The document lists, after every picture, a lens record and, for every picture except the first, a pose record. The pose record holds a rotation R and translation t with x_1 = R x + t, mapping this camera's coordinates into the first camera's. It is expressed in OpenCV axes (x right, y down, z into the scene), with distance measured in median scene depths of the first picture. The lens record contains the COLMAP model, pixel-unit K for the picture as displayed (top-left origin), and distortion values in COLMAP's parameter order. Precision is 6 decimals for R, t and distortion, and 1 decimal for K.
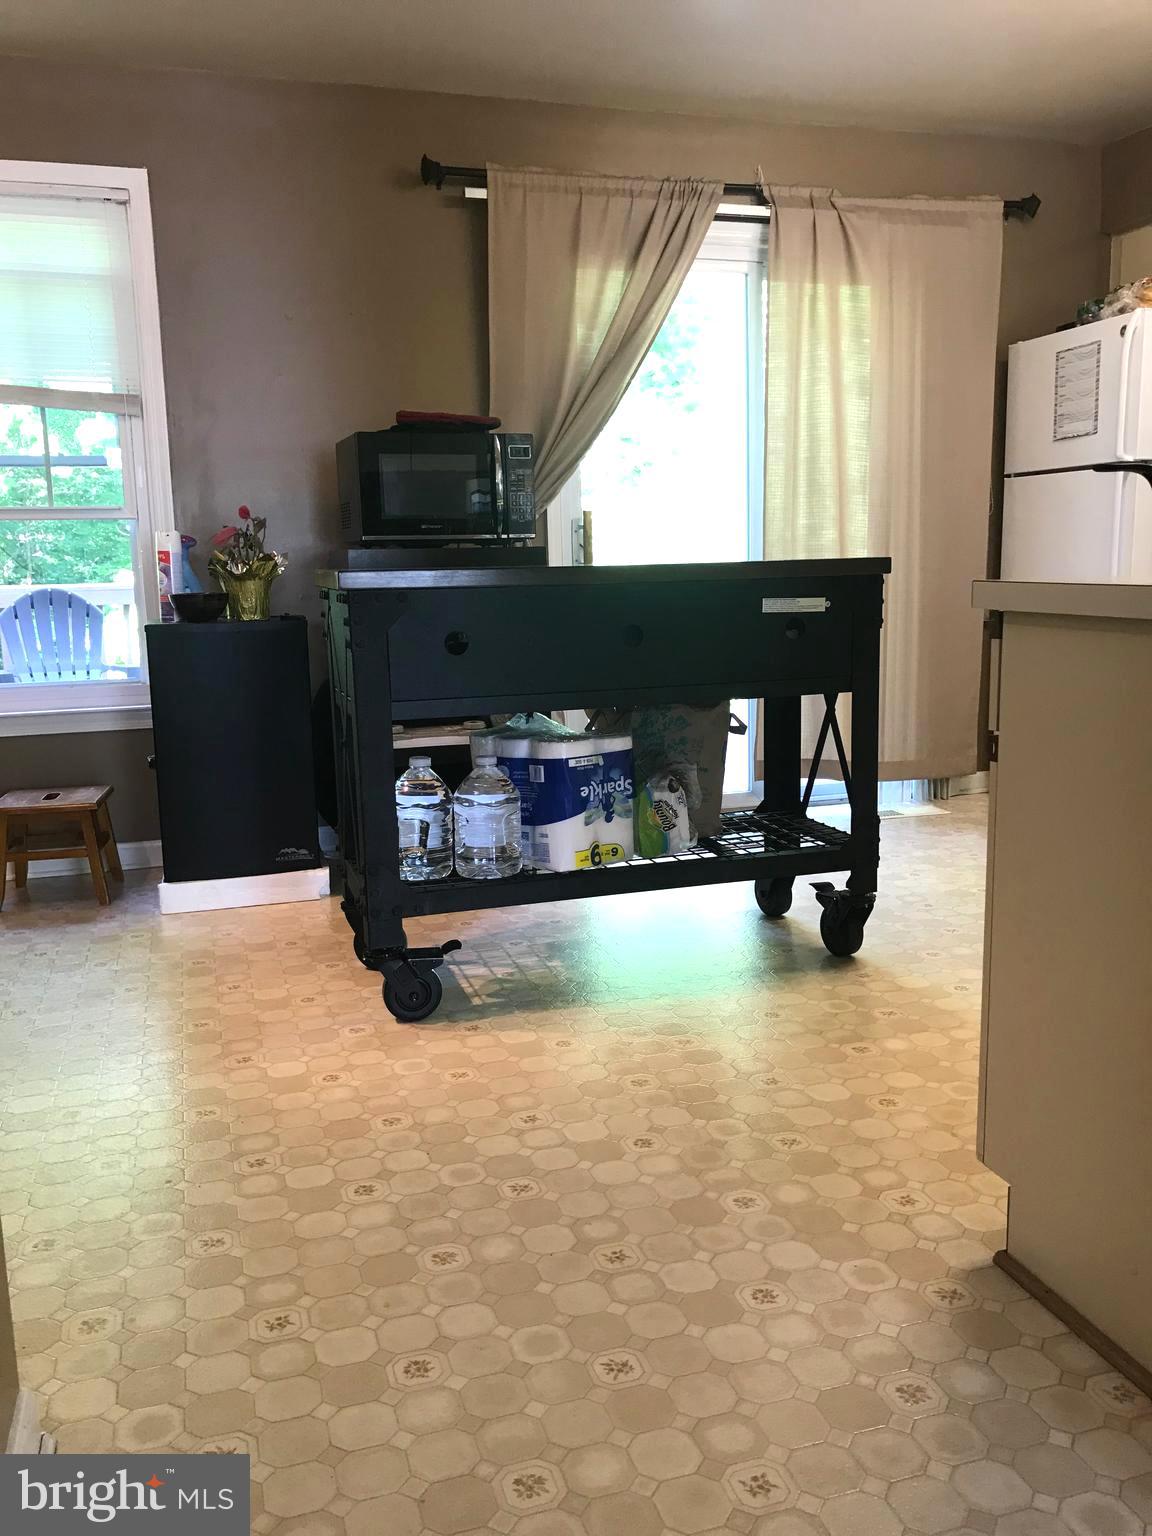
lens RADIAL K [[1274.3, 0, 572.8], [0, 1274.3, 763.8], [0, 0, 1]] dist [0.030711, -0.036810]
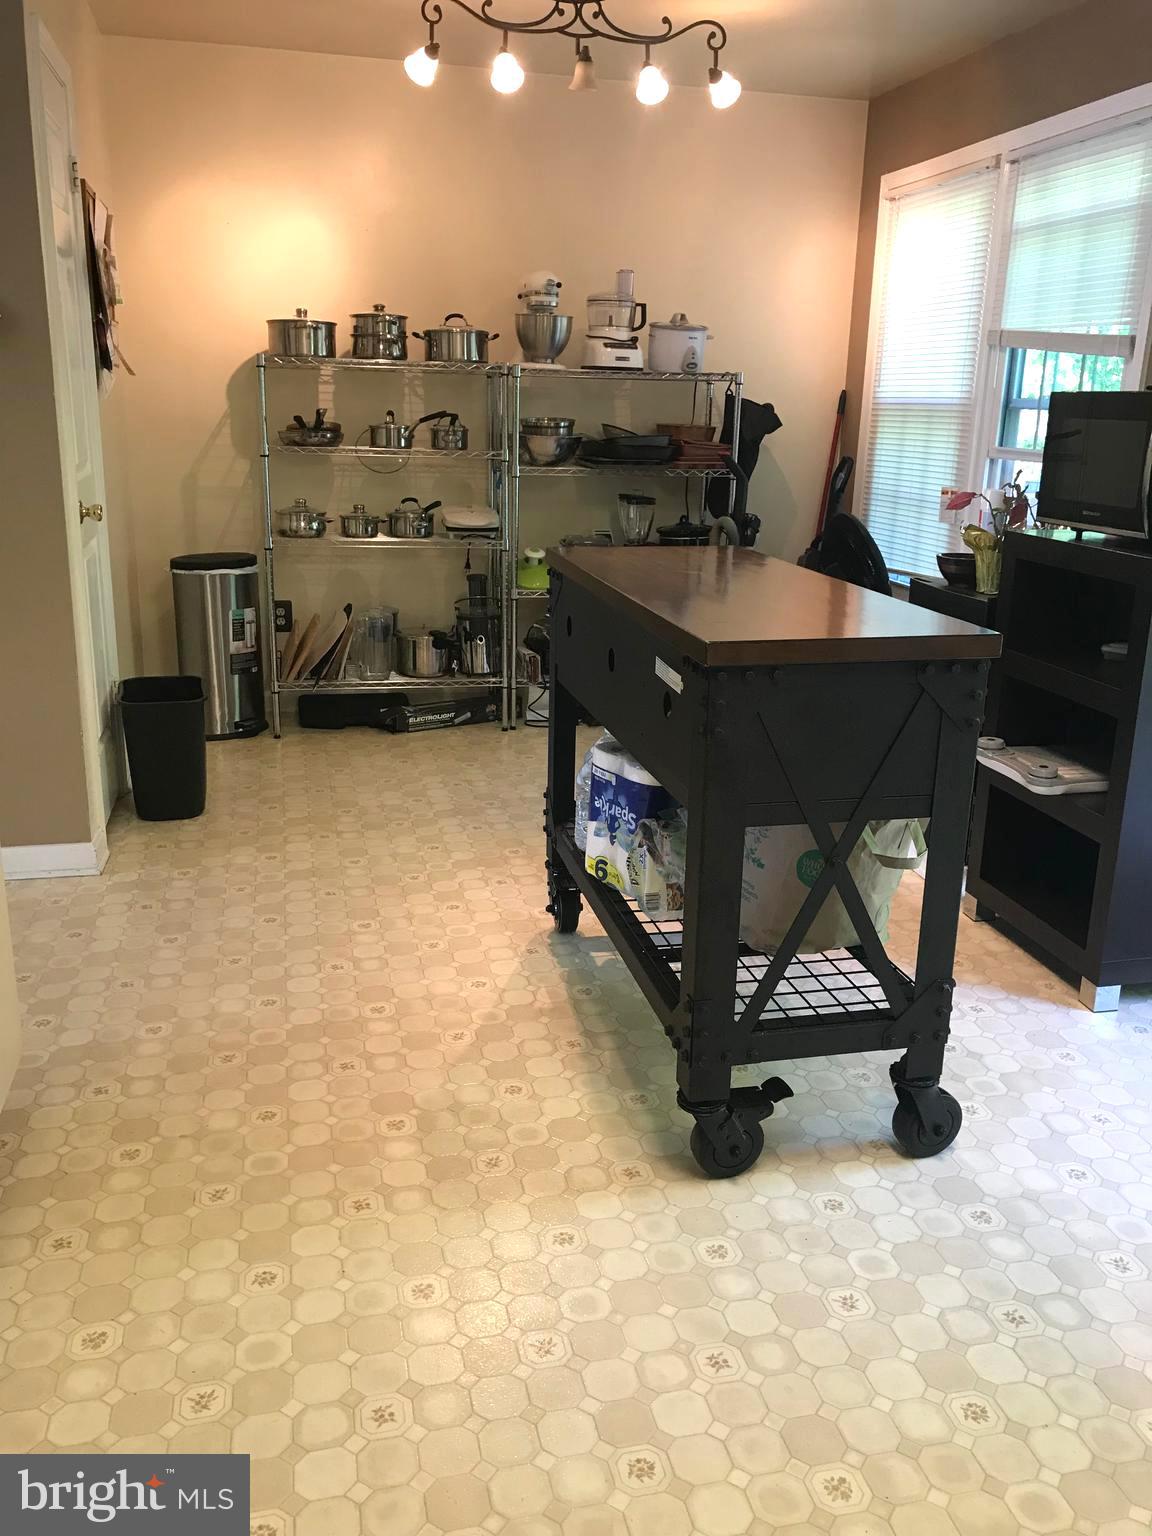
lens RADIAL K [[1274.3, 0, 609.7], [0, 1274.3, 766.1], [0, 0, 1]] dist [0.030711, -0.036810]
pose [[-0.054798, 0.303731, -0.951181, 0.602028], [-0.186269, 0.932780, 0.308587, -0.199145], [0.980969, 0.194085, 0.005461, 0.639993]]
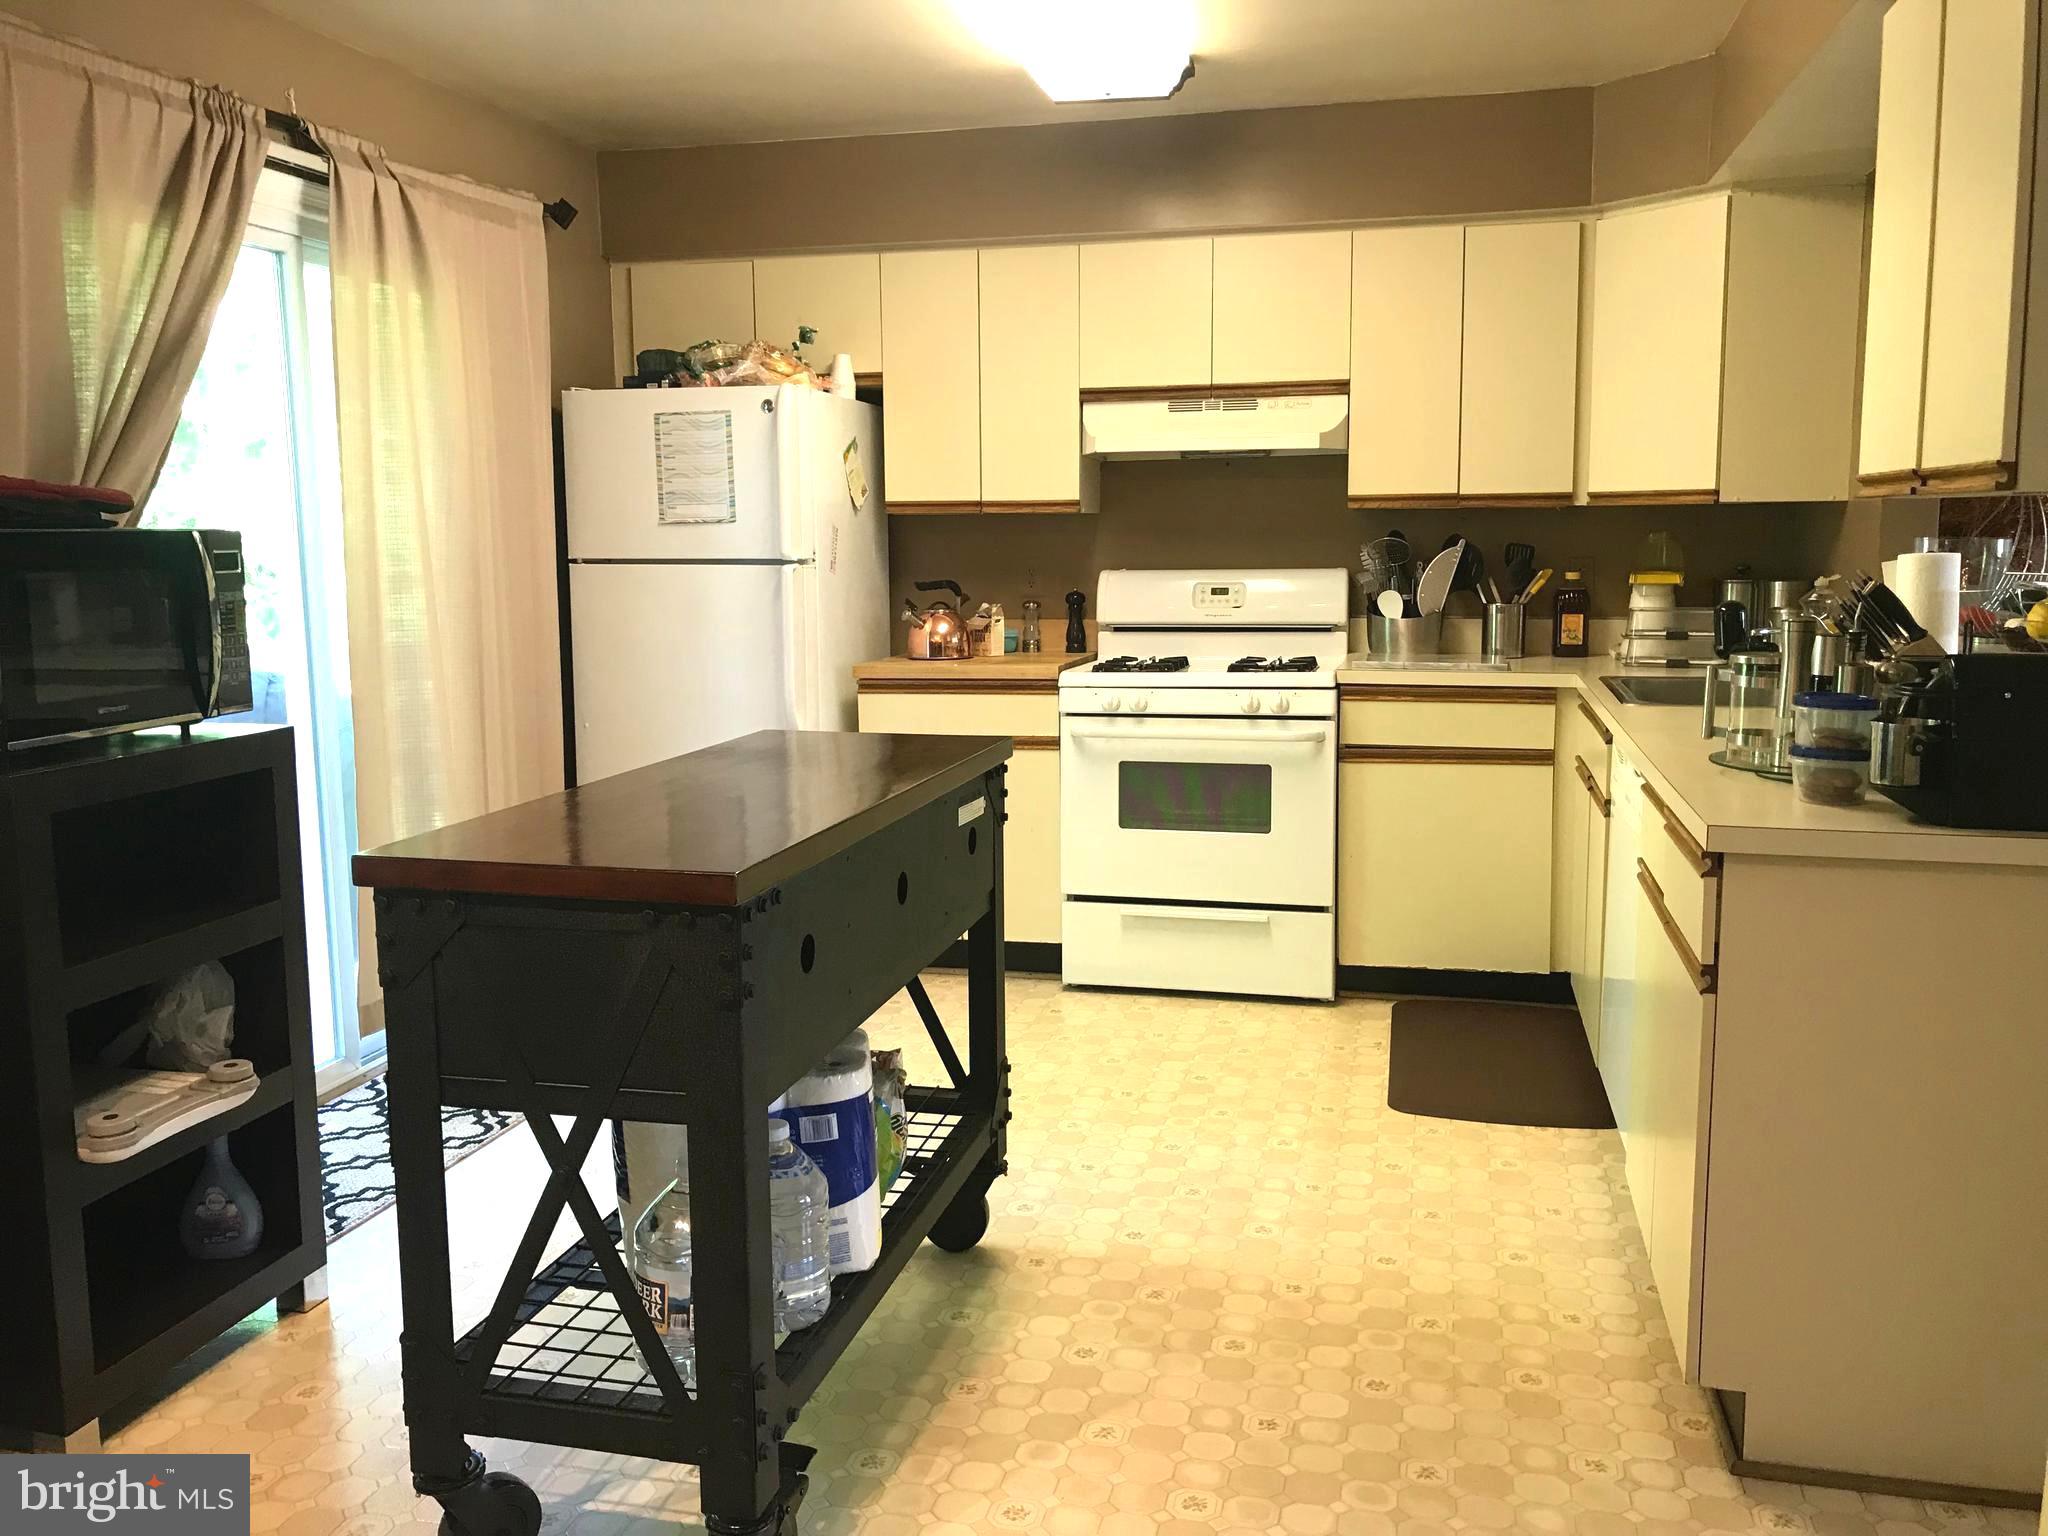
lens RADIAL K [[1699.1, 0, 1017.7], [0, 1699.1, 761.0], [0, 0, 1]] dist [0.030711, -0.036810]
pose [[0.518045, -0.103269, 0.849097, -0.437039], [0.134803, 0.990137, 0.038177, -0.124540], [-0.844664, 0.094684, 0.526856, 0.290701]]
